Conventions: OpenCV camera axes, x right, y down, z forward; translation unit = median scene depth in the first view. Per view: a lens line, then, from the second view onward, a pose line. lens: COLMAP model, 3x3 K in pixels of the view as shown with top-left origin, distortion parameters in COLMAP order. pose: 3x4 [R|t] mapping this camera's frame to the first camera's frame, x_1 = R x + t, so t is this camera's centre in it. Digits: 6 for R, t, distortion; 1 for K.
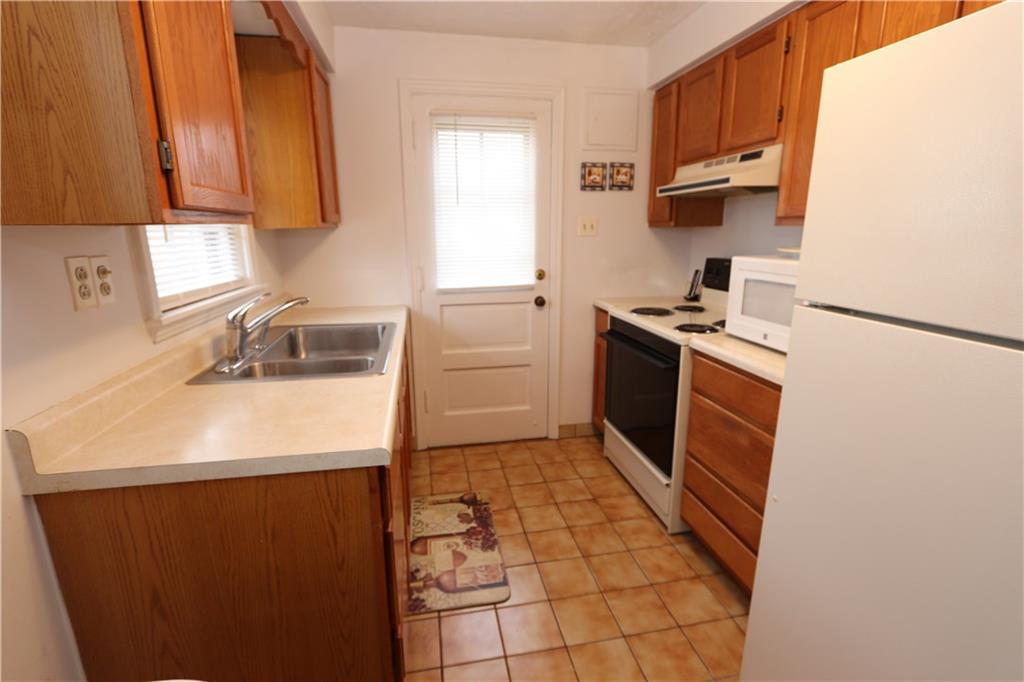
lens RADIAL K [[475.5, 0, 501.5], [0, 475.5, 342.1], [0, 0, 1]] dist [-0.013052, 0.001805]
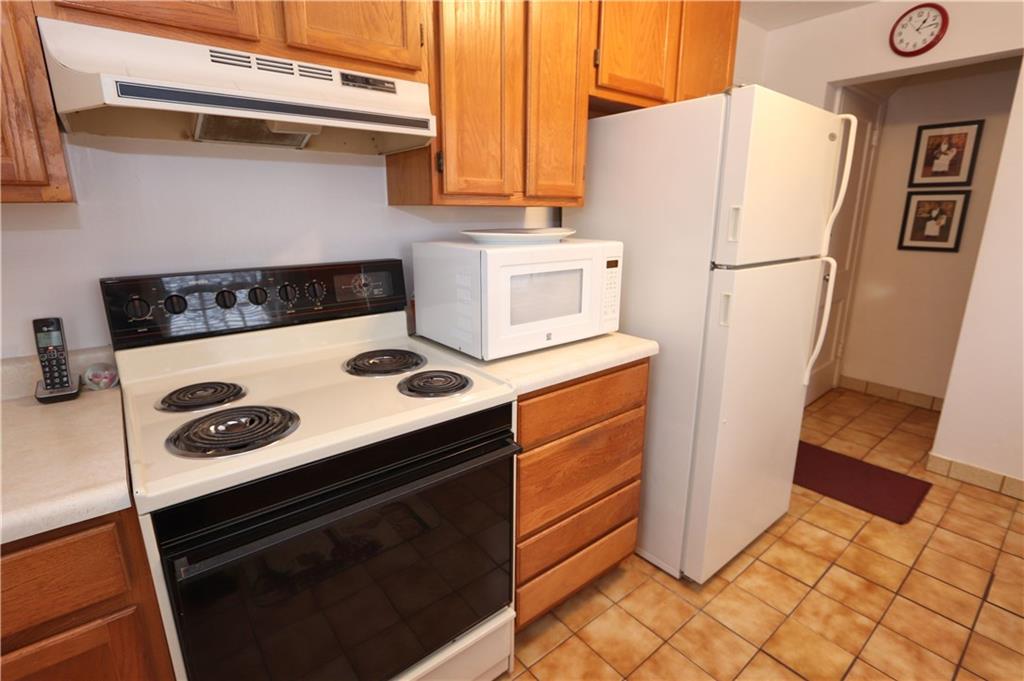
lens RADIAL K [[475.5, 0, 501.5], [0, 475.5, 341.6], [0, 0, 1]] dist [-0.013052, 0.001805]
pose [[-0.469591, -0.216333, 0.855970, -0.123955], [0.213516, 0.912910, 0.347860, -0.294805], [-0.856677, 0.346116, -0.382504, 1.295880]]
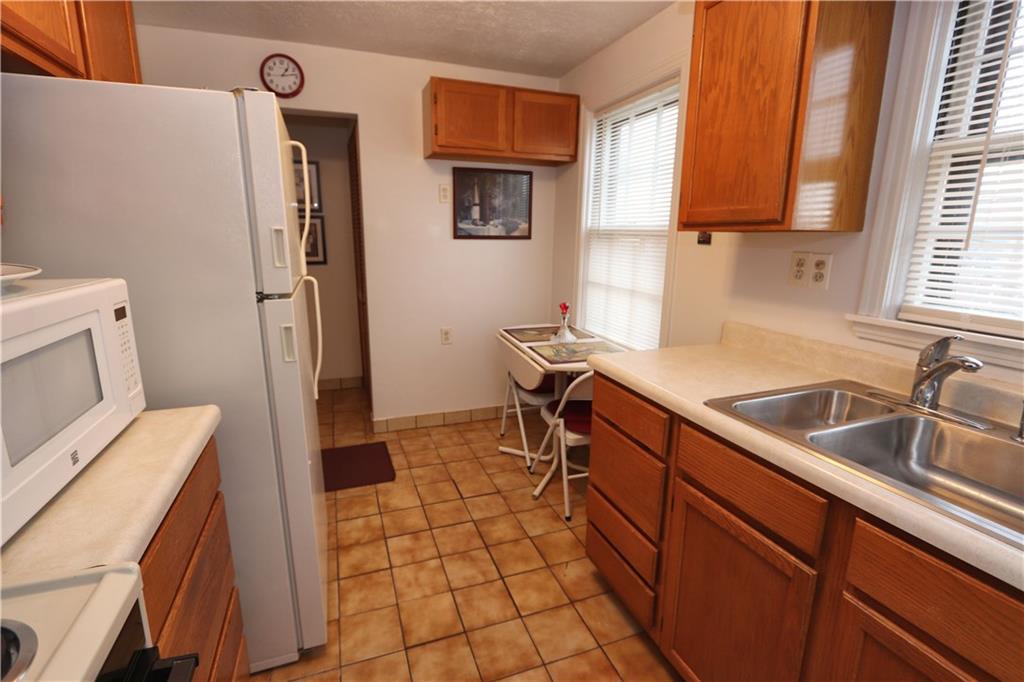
lens RADIAL K [[475.5, 0, 501.5], [0, 475.5, 342.1], [0, 0, 1]] dist [-0.013052, 0.001805]
pose [[-0.985675, 0.042072, -0.163324, 0.195412], [-0.034839, 0.896708, 0.441249, -0.310378], [0.165018, 0.440618, -0.882397, 1.323919]]
